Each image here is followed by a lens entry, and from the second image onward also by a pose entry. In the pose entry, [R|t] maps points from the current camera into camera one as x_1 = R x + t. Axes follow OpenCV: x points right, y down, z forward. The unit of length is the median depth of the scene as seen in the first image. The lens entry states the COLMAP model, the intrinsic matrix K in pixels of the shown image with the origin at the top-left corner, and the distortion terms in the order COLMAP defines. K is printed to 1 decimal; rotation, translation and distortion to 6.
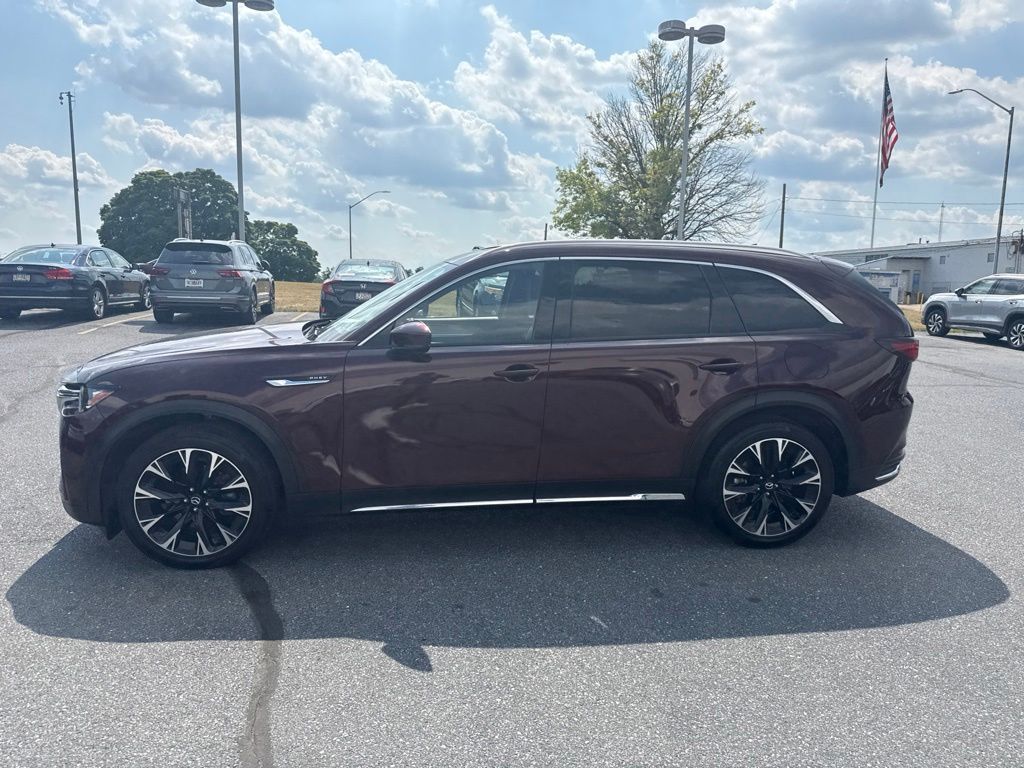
lens RADIAL K [[718.1, 0, 507.0], [0, 718.1, 389.4], [0, 0, 1]] dist [0.038213, -0.056296]
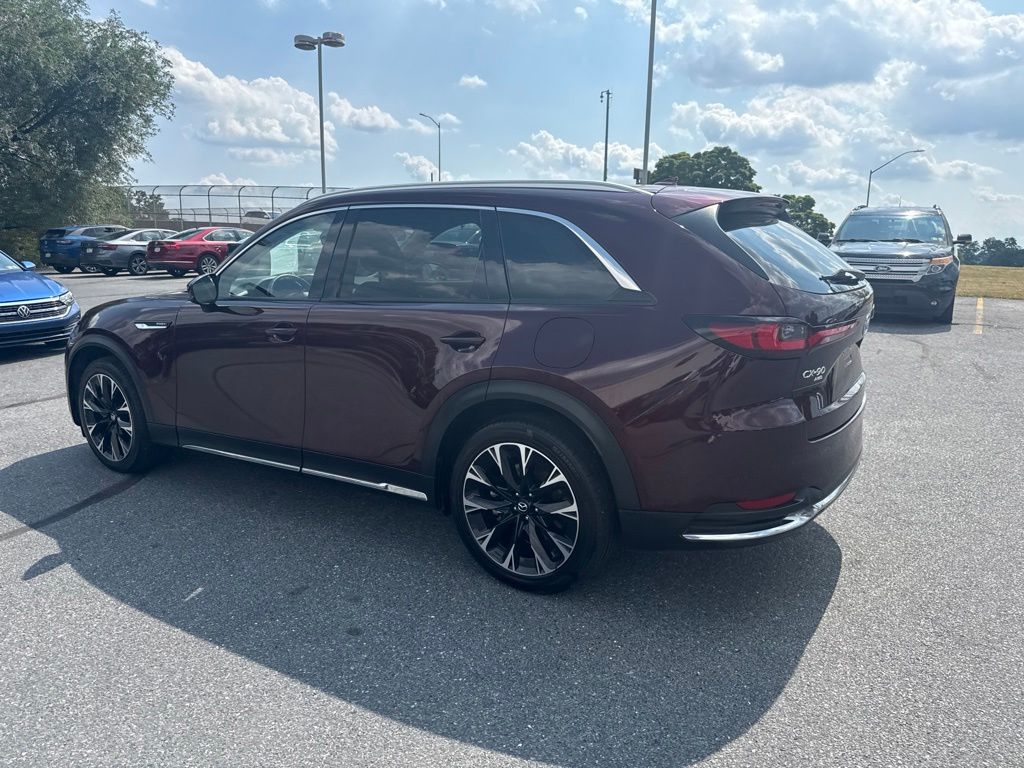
lens RADIAL K [[727.1, 0, 509.4], [0, 727.1, 372.8], [0, 0, 1]] dist [0.042506, -0.059296]
pose [[0.764231, 0.094636, -0.637962, 0.822941], [-0.090086, 0.995142, 0.039705, -0.031618], [0.638620, 0.027128, 0.769044, 0.419219]]
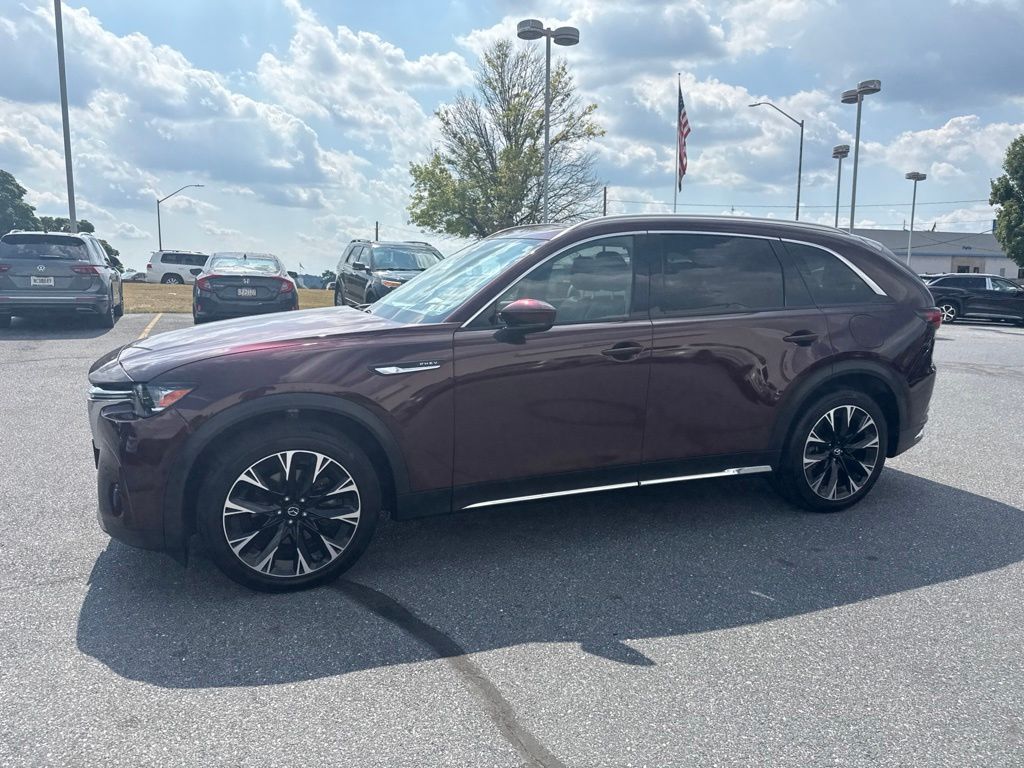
lens RADIAL K [[721.5, 0, 505.4], [0, 721.5, 385.0], [0, 0, 1]] dist [0.034925, -0.054870]
pose [[0.970770, -0.046421, 0.235478, -0.349010], [0.048002, 0.998847, -0.000984, 0.015230], [-0.235161, 0.012258, 0.971879, 0.092658]]
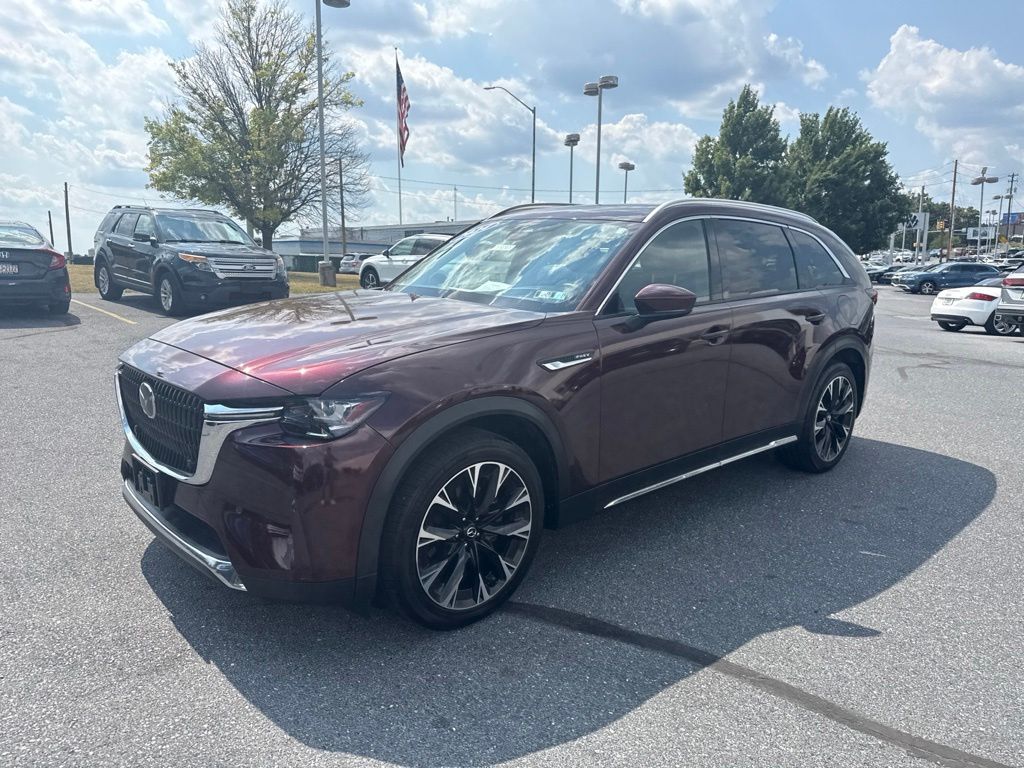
lens RADIAL K [[725.8, 0, 502.8], [0, 725.8, 382.7], [0, 0, 1]] dist [0.019625, -0.028870]
pose [[0.815846, -0.102121, 0.569180, -0.743679], [0.087021, 0.994756, 0.053744, -0.033459], [-0.571684, 0.005684, 0.820454, 0.336367]]
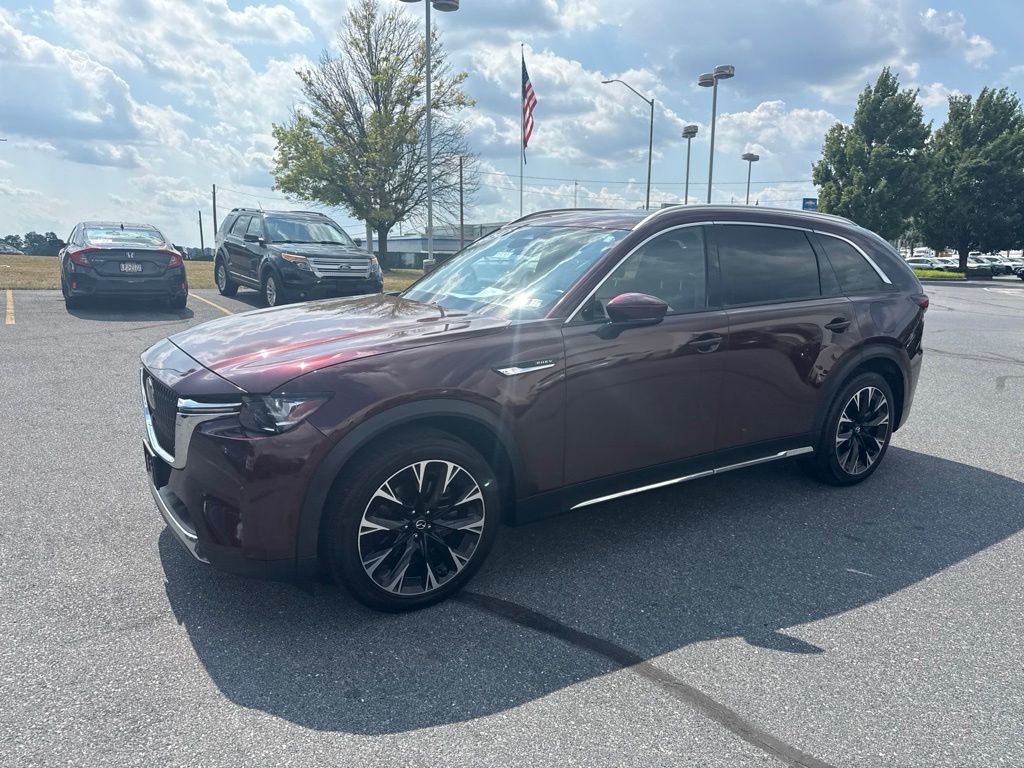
lens RADIAL K [[725.8, 0, 502.8], [0, 725.8, 382.7], [0, 0, 1]] dist [0.019625, -0.028870]
pose [[0.900272, -0.082448, 0.427449, -0.621280], [0.068517, 0.996499, 0.047903, -0.032231], [-0.429902, -0.013838, 0.902769, 0.216018]]
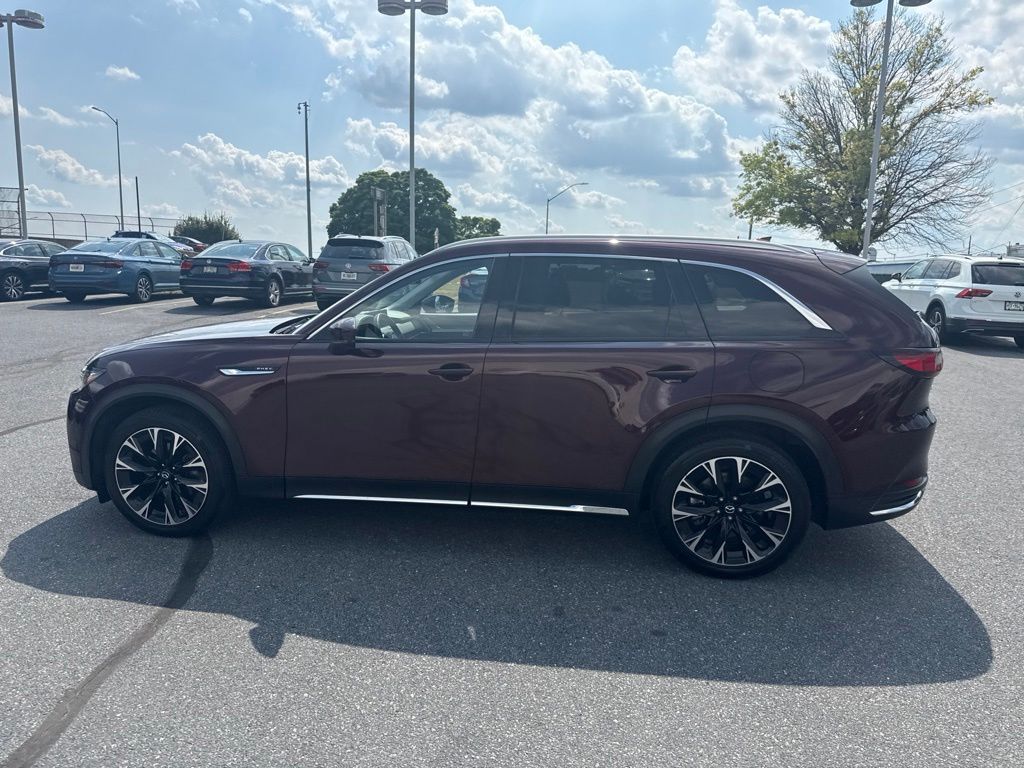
lens RADIAL K [[720.6, 0, 509.0], [0, 720.6, 385.3], [0, 0, 1]] dist [0.041136, -0.059375]
pose [[0.961300, 0.045765, -0.271675, 0.340389], [-0.044259, 0.998952, 0.011670, -0.018280], [0.271925, 0.000805, 0.962318, 0.065230]]
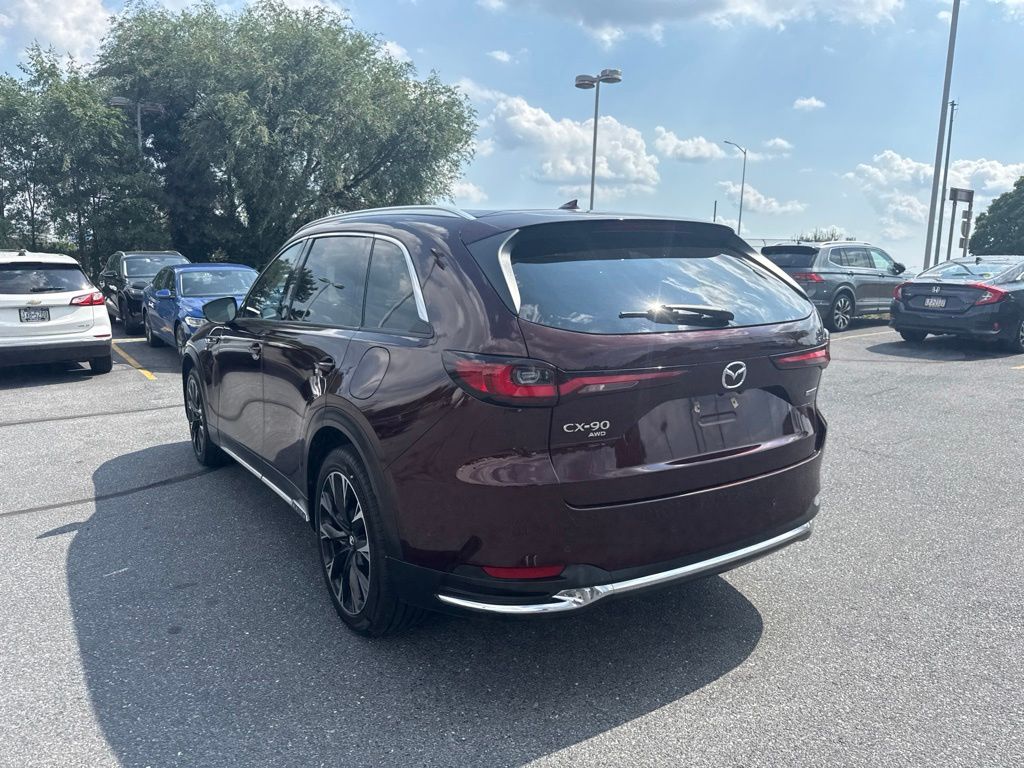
lens RADIAL K [[728.8, 0, 505.4], [0, 728.8, 378.0], [0, 0, 1]] dist [0.034489, -0.058762]
pose [[0.432129, 0.112850, -0.894723, 1.068758], [-0.143249, 0.988132, 0.055446, -0.087864], [0.890362, 0.104208, 0.443167, 0.806719]]
